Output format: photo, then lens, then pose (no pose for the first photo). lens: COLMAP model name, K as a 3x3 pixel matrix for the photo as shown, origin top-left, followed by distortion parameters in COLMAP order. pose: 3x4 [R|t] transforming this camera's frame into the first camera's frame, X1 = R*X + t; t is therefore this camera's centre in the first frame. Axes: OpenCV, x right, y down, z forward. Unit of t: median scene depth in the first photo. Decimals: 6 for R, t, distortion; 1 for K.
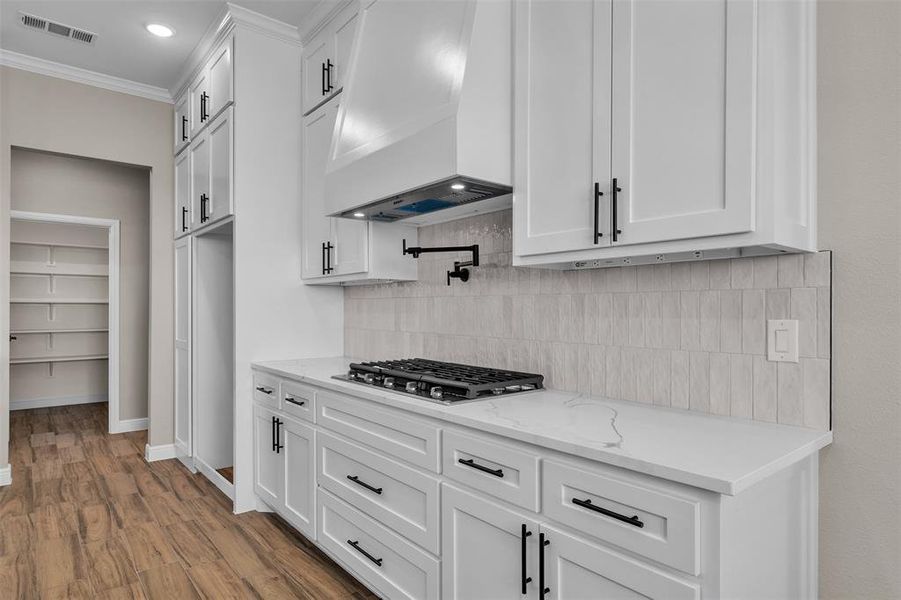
lens RADIAL K [[511.4, 0, 451.4], [0, 511.4, 309.7], [0, 0, 1]] dist [0.004172, -0.001093]
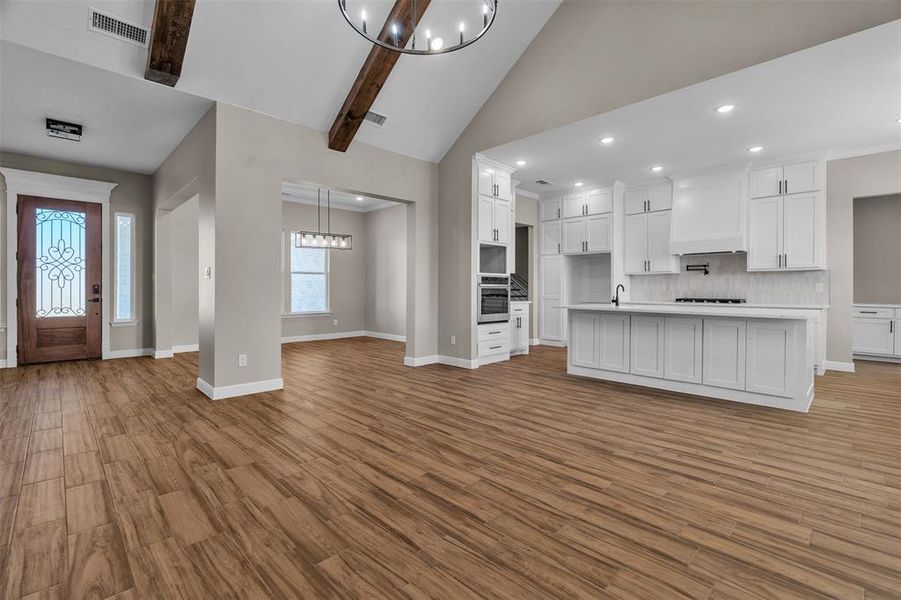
lens RADIAL K [[419.3, 0, 449.5], [0, 419.3, 288.4], [0, 0, 1]] dist [0.000622, 0.002239]
pose [[0.994783, 0.001446, 0.102007, -2.608482], [-0.000754, 0.999976, -0.006820, 0.076377], [-0.102015, 0.006708, 0.994760, -2.103388]]
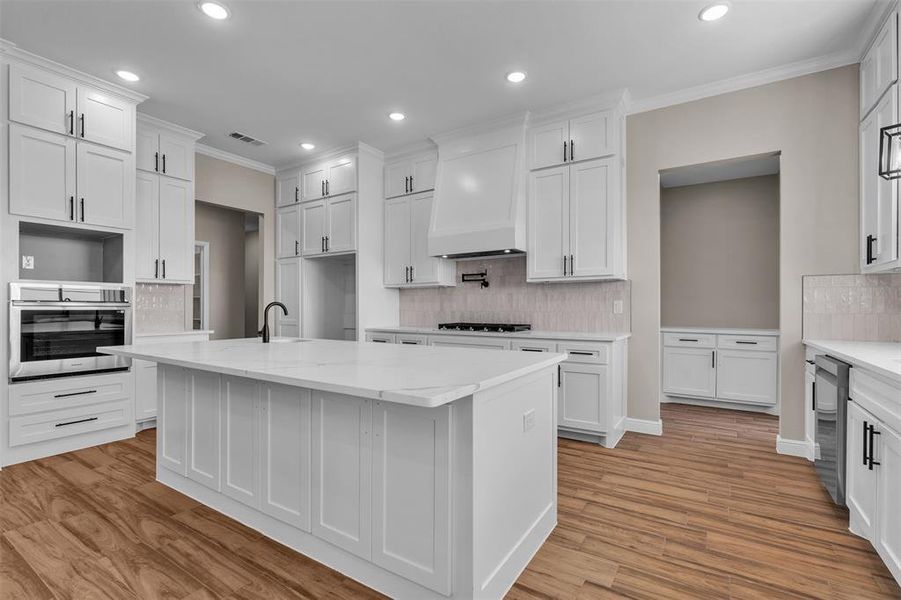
lens RADIAL K [[419.3, 0, 449.6], [0, 419.3, 306.0], [0, 0, 1]] dist [0.000622, 0.002239]
pose [[0.952682, -0.001434, 0.303965, -0.940169], [0.003736, 0.999969, -0.006993, 0.054550], [-0.303946, 0.007798, 0.952657, -0.969738]]
